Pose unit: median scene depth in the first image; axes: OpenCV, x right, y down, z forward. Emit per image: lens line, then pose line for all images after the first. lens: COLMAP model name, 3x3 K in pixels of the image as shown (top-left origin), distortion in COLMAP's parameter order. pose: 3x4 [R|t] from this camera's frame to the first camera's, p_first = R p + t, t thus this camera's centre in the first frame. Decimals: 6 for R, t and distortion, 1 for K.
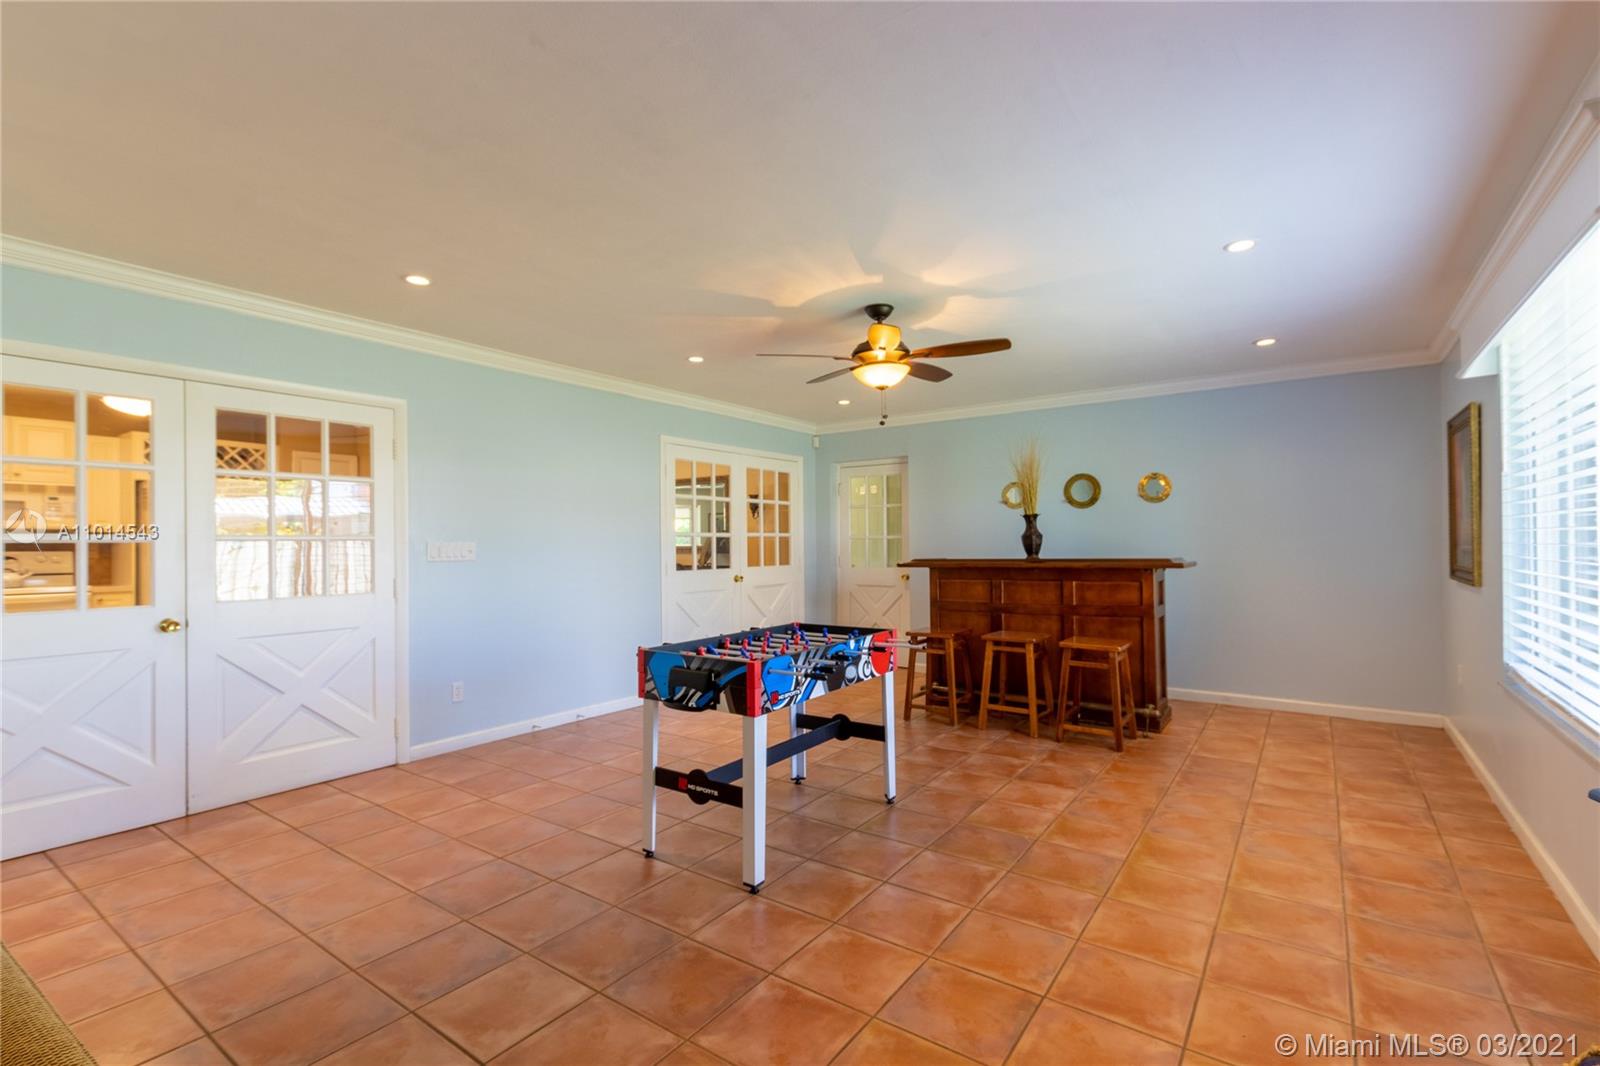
lens RADIAL K [[739.7, 0, 802.4], [0, 739.7, 541.2], [0, 0, 1]] dist [0.000354, -0.000039]
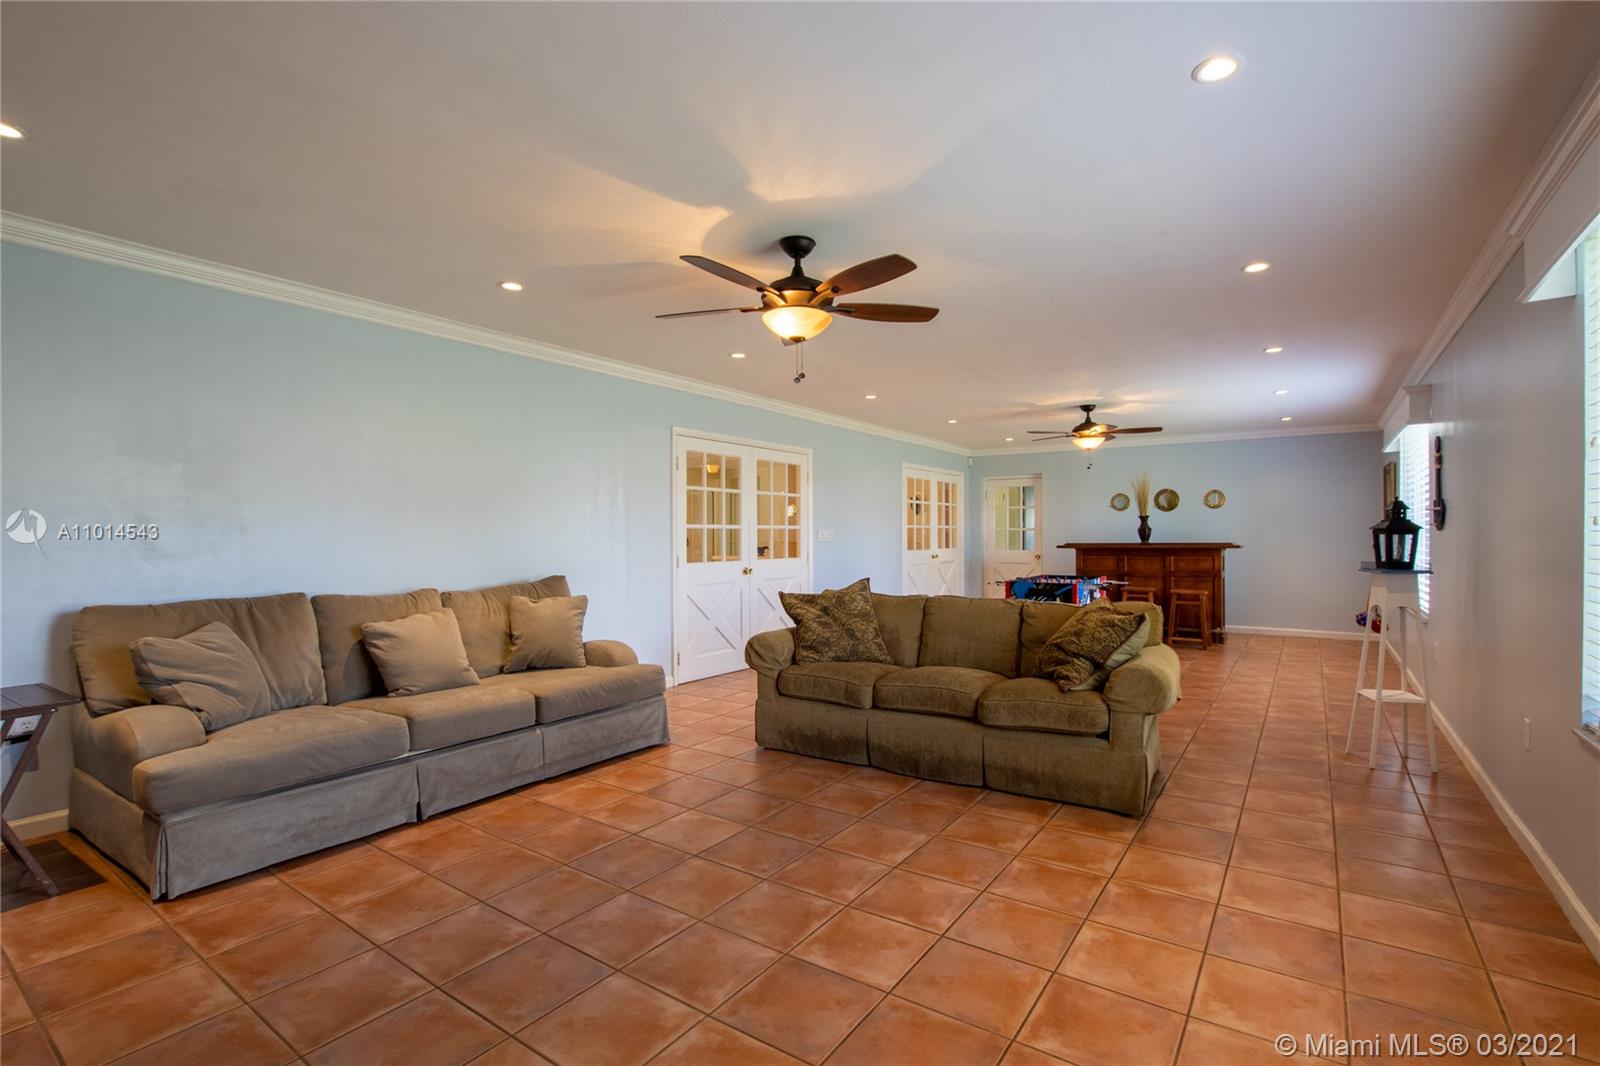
lens RADIAL K [[735.2, 0, 812.4], [0, 735.2, 535.7], [0, 0, 1]] dist [-0.047268, 0.014185]
pose [[0.999912, 0.008790, -0.009936, -0.404010], [-0.008747, 0.999952, 0.004401, 0.006829], [0.009974, -0.004314, 0.999941, -0.609483]]
